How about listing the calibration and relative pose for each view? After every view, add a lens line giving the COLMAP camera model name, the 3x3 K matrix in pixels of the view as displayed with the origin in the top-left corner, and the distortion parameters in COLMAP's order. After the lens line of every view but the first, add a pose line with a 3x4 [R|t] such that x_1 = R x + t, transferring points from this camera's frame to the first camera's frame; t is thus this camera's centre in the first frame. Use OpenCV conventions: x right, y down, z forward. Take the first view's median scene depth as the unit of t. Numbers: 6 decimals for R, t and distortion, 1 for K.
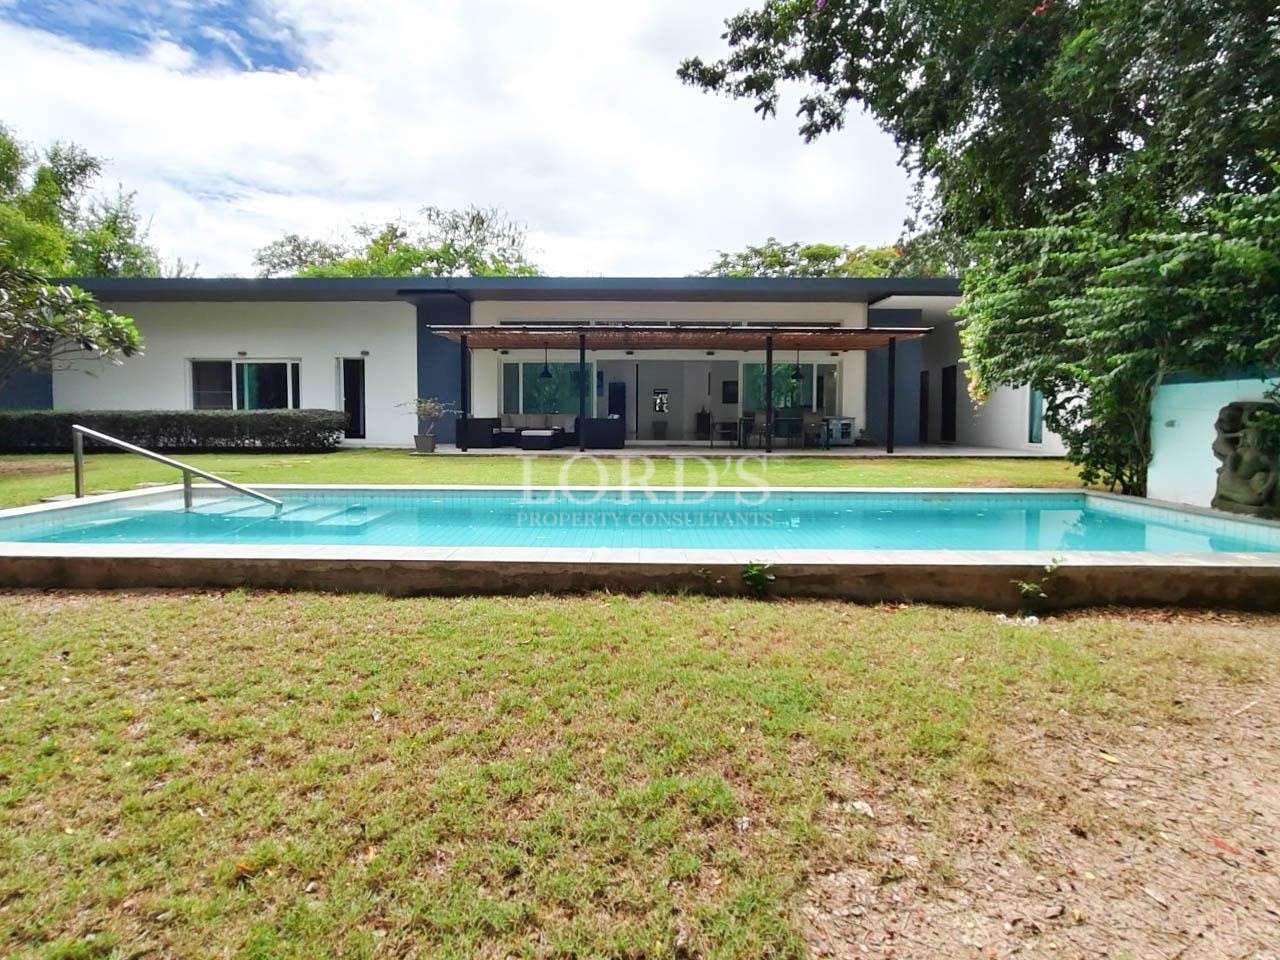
lens RADIAL K [[599.4, 0, 638.4], [0, 599.4, 460.1], [0, 0, 1]] dist [-0.043294, 0.019340]
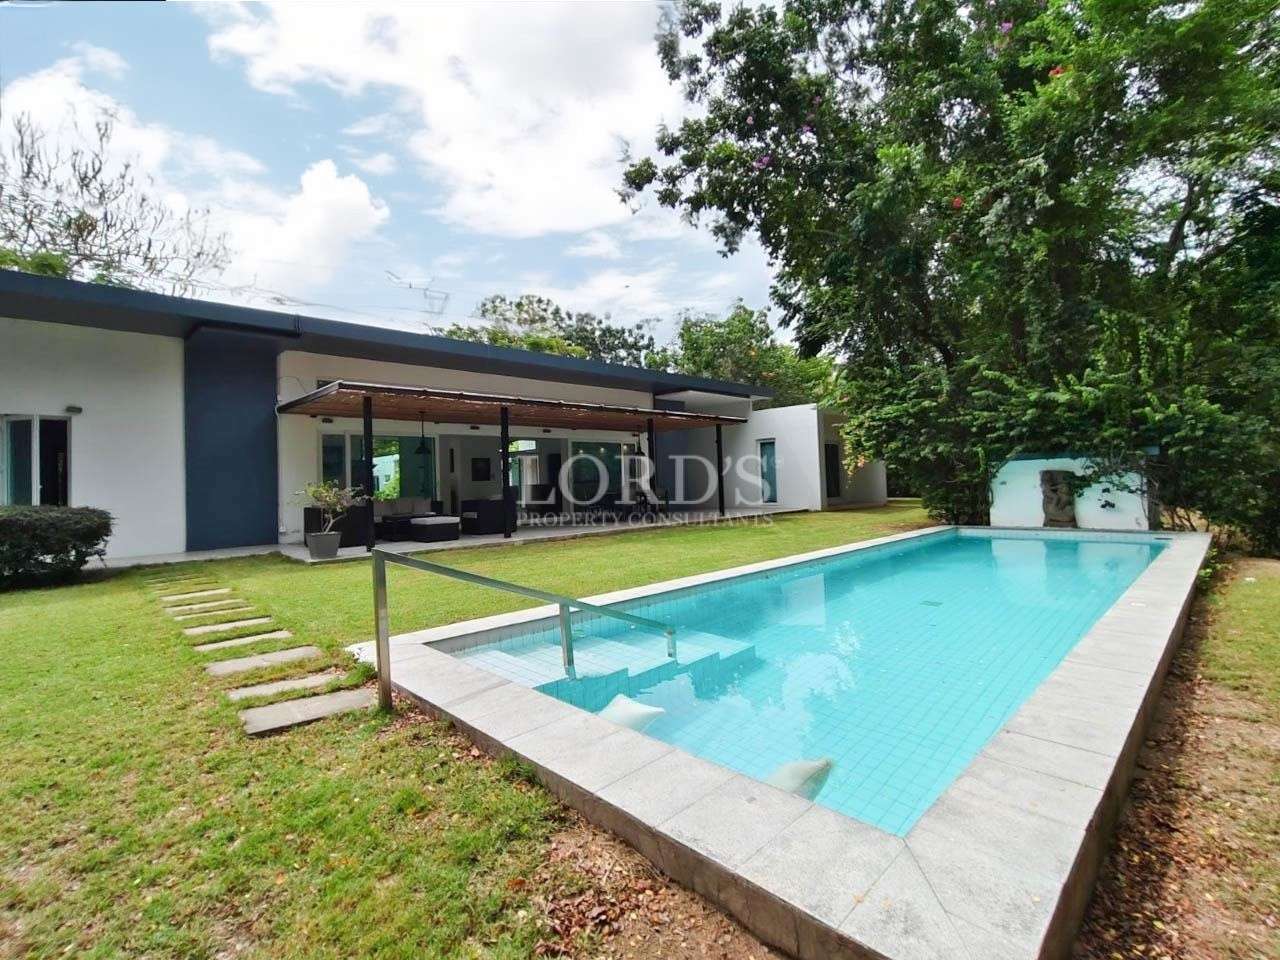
lens RADIAL K [[599.4, 0, 638.4], [0, 599.4, 460.1], [0, 0, 1]] dist [-0.043294, 0.019340]
pose [[0.697170, -0.001847, 0.716904, -0.497298], [0.085932, 0.993002, -0.081009, -0.033292], [-0.711737, 0.118082, 0.692450, 0.193442]]
